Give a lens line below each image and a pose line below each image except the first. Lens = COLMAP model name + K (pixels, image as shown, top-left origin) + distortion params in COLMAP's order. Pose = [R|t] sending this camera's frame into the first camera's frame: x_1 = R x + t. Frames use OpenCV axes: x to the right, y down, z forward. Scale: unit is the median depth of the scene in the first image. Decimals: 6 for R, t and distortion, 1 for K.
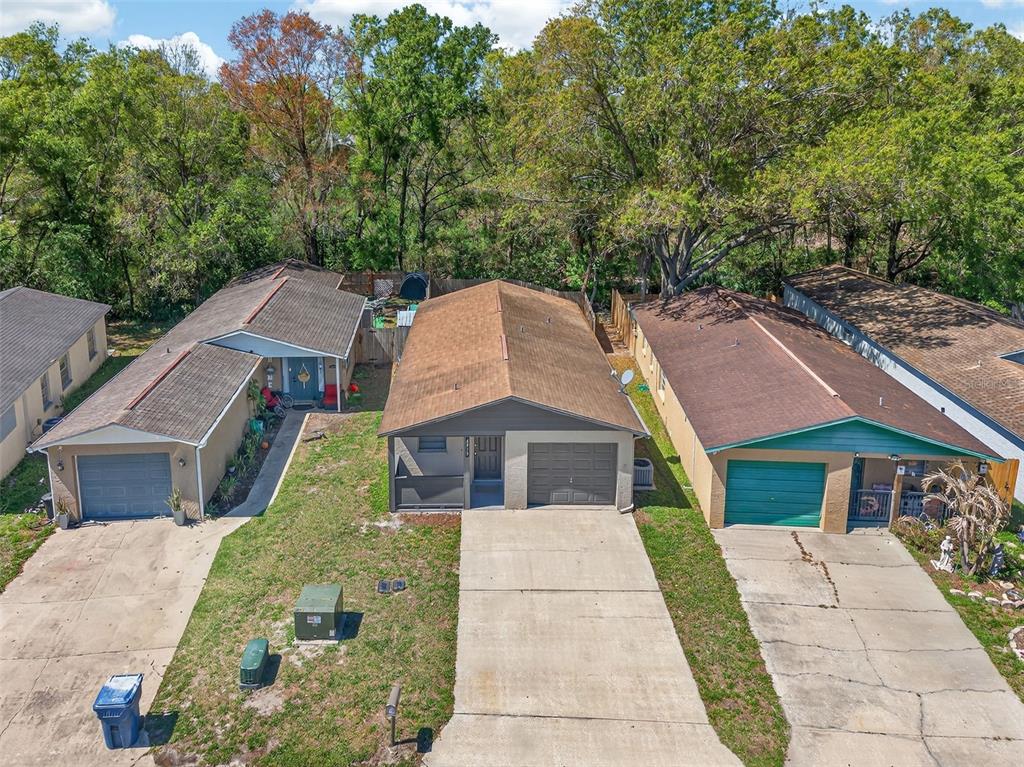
lens RADIAL K [[766.2, 0, 481.2], [0, 766.2, 276.2], [0, 0, 1]] dist [0.062375, -0.048045]
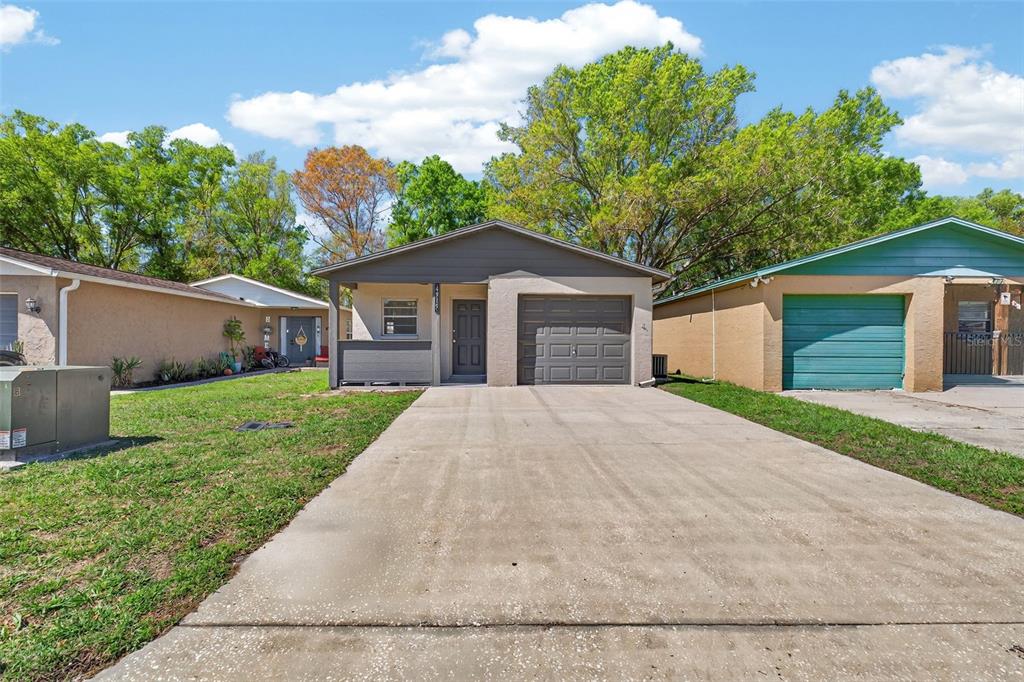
lens RADIAL K [[427.2, 0, 516.2], [0, 427.2, 338.8], [0, 0, 1]] dist [-0.004221, -0.000049]
pose [[0.998443, 0.007014, 0.055347, 0.038182], [0.004640, 0.978190, -0.207658, 0.365188], [-0.055596, 0.207592, 0.976634, 0.617901]]
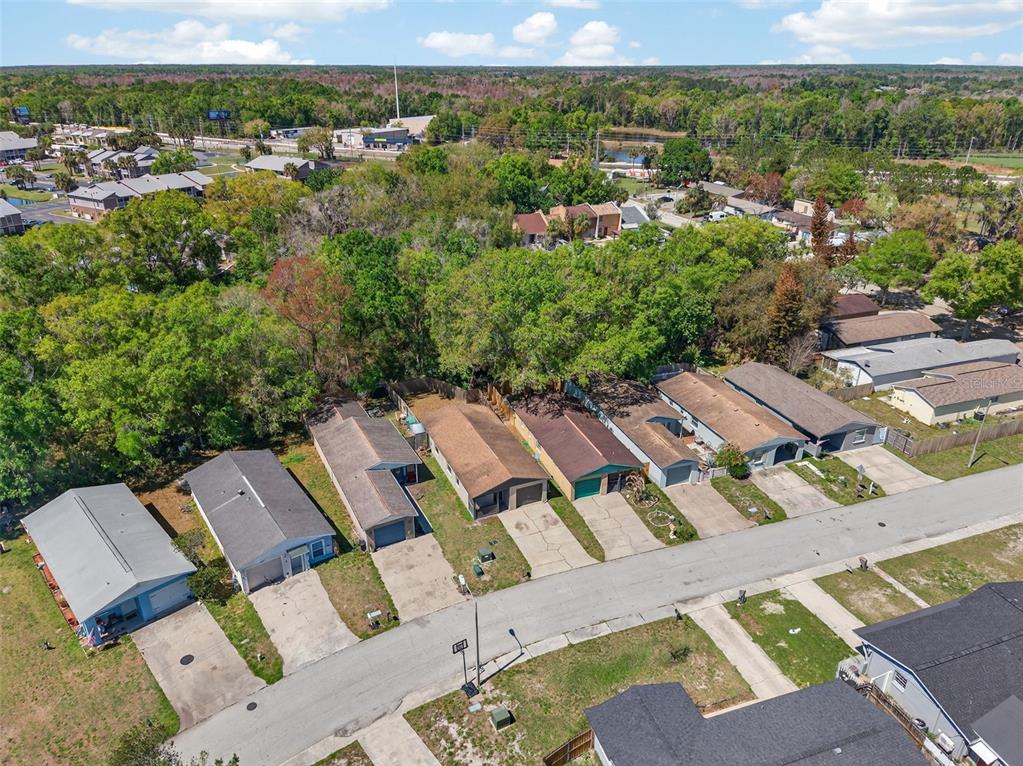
lens RADIAL K [[686.4, 0, 515.8], [0, 686.4, 384.6], [0, 0, 1]] dist [0.078117, -0.078841]
pose [[0.918737, -0.164420, 0.359011, -0.896533], [0.078417, 0.967048, 0.242217, -0.893571], [-0.387006, -0.194381, 0.901356, -1.460820]]
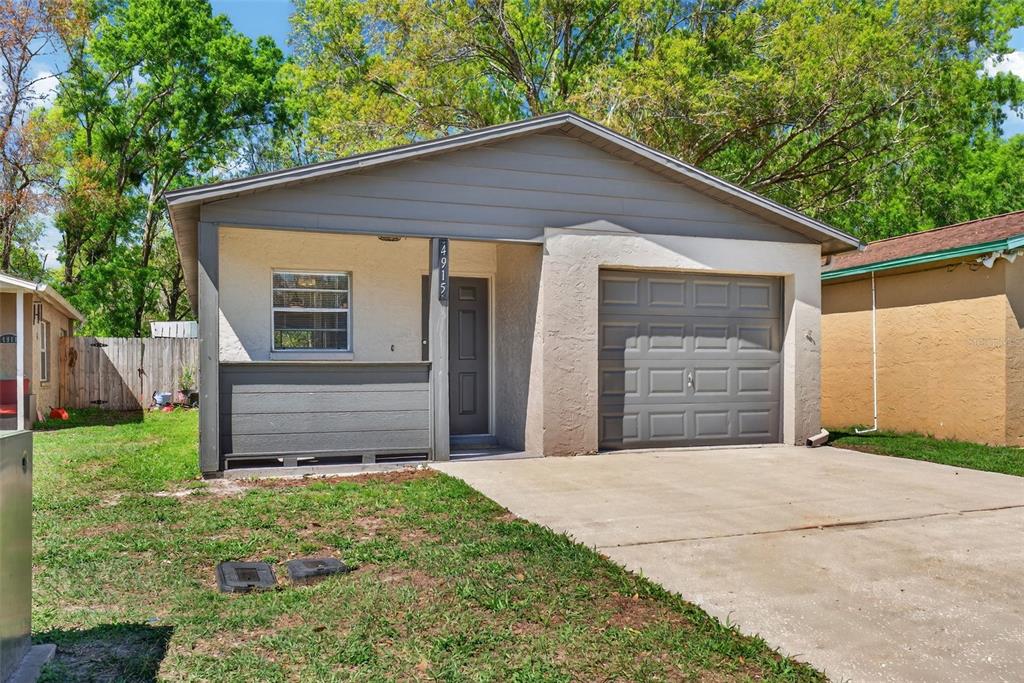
lens RADIAL K [[819.1, 0, 523.7], [0, 819.1, 367.9], [0, 0, 1]] dist [-0.009077, -0.006537]
pose [[0.934014, 0.001356, 0.357234, -0.121722], [0.071909, 0.978811, -0.191726, 0.355845], [-0.349924, 0.204763, 0.914125, 0.681199]]
